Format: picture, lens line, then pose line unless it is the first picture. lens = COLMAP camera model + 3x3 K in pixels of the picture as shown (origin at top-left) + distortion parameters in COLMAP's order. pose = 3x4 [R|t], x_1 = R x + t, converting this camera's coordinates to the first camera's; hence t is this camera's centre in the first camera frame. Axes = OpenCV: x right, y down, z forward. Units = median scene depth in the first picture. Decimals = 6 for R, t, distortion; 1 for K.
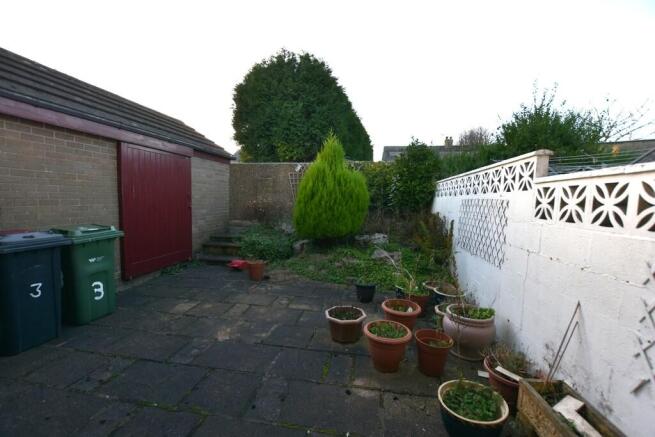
lens RADIAL K [[288.0, 0, 330.0], [0, 288.0, 220.0], [0, 0, 1]] dist [-0.023795, 0.000195]
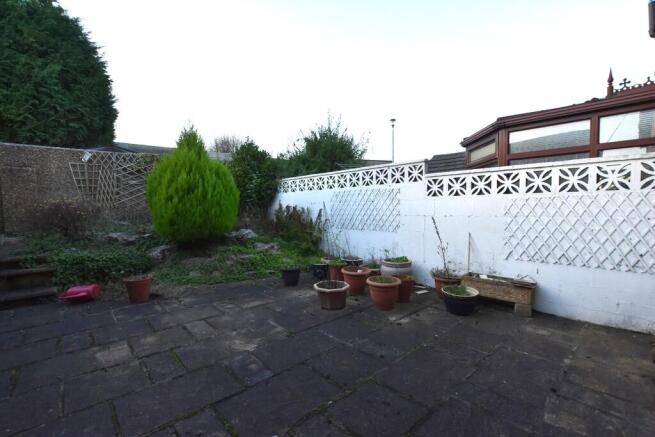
lens RADIAL K [[288.0, 0, 330.0], [0, 288.0, 220.0], [0, 0, 1]] dist [-0.023795, 0.000195]
pose [[0.632388, -0.067621, 0.771694, -0.815993], [0.083079, 0.996357, 0.019226, 0.041317], [-0.770184, 0.051954, 0.635703, 0.255838]]
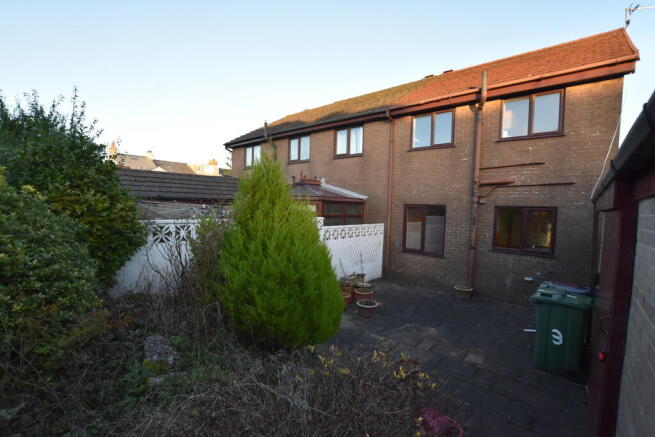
lens RADIAL K [[306.2, 0, 327.5], [0, 306.2, 218.5], [0, 0, 1]] dist [-0.000802, -0.000051]
pose [[-0.845621, -0.079268, 0.527866, -0.746653], [-0.017867, 0.992561, 0.120427, -0.470825], [-0.533485, 0.092404, -0.840747, 2.780255]]
